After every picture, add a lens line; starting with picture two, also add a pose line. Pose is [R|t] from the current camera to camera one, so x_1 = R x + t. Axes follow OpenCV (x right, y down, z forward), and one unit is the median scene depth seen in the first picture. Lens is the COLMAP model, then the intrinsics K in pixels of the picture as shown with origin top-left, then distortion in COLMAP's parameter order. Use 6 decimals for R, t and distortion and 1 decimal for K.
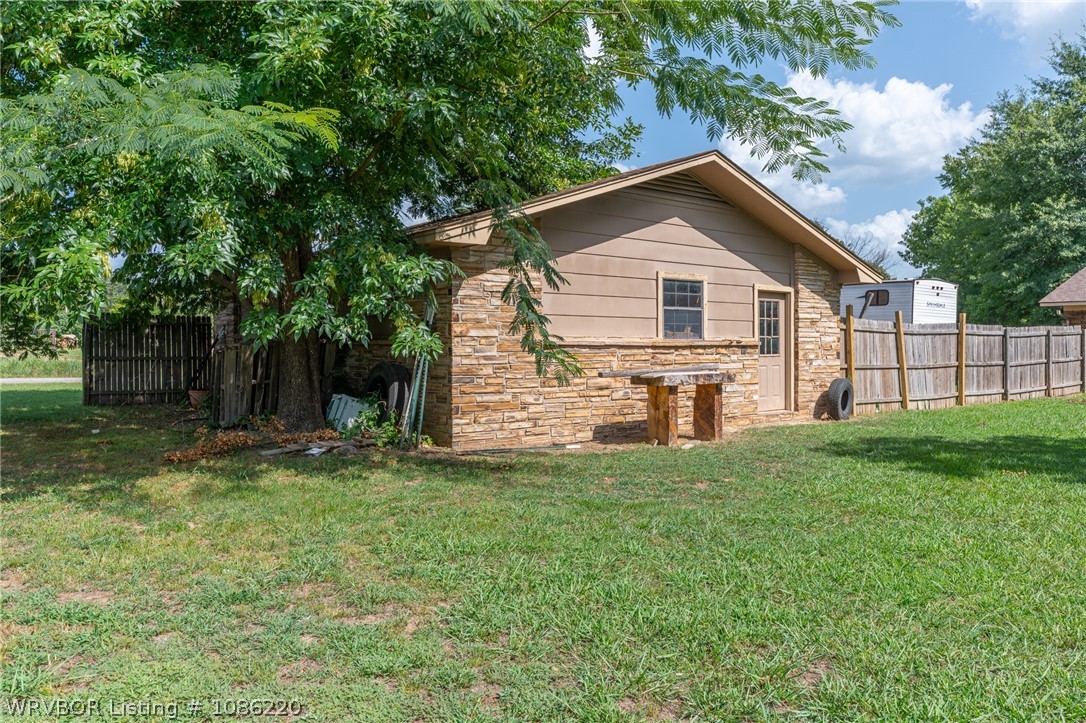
lens RADIAL K [[789.3, 0, 540.3], [0, 789.3, 366.3], [0, 0, 1]] dist [0.012740, -0.006113]
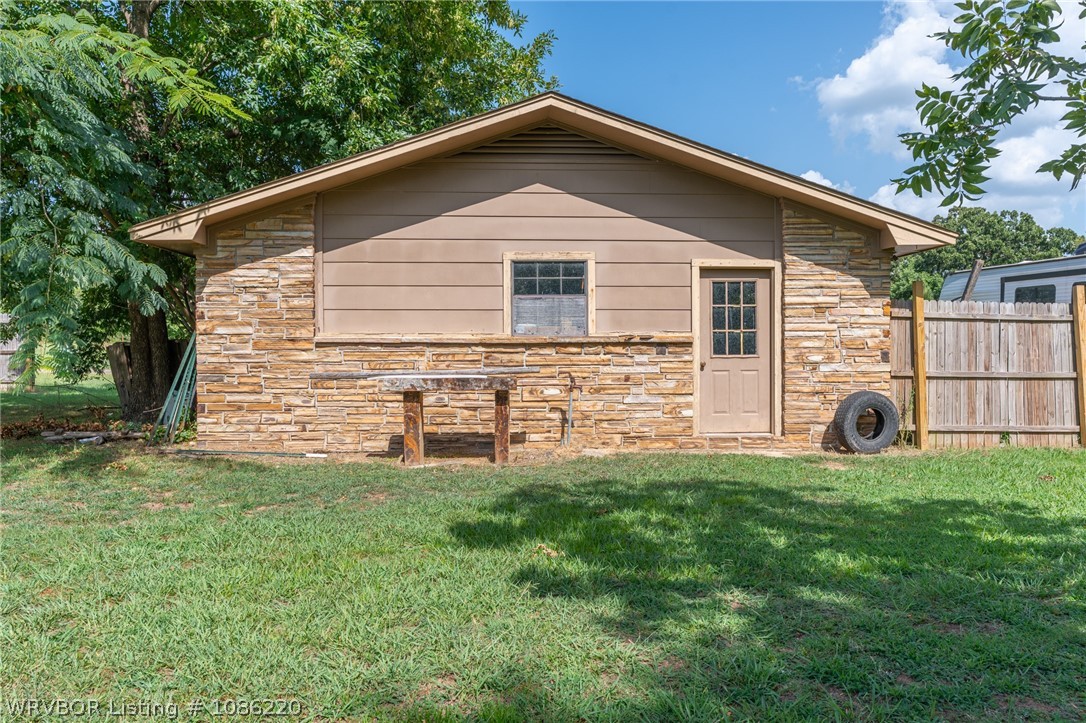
lens RADIAL K [[789.3, 0, 540.4], [0, 789.3, 361.3], [0, 0, 1]] dist [0.012740, -0.006113]
pose [[0.811402, 0.010230, -0.584399, 0.614682], [-0.013567, 0.999907, -0.001333, -0.006191], [0.584332, 0.009010, 0.811465, 0.332898]]
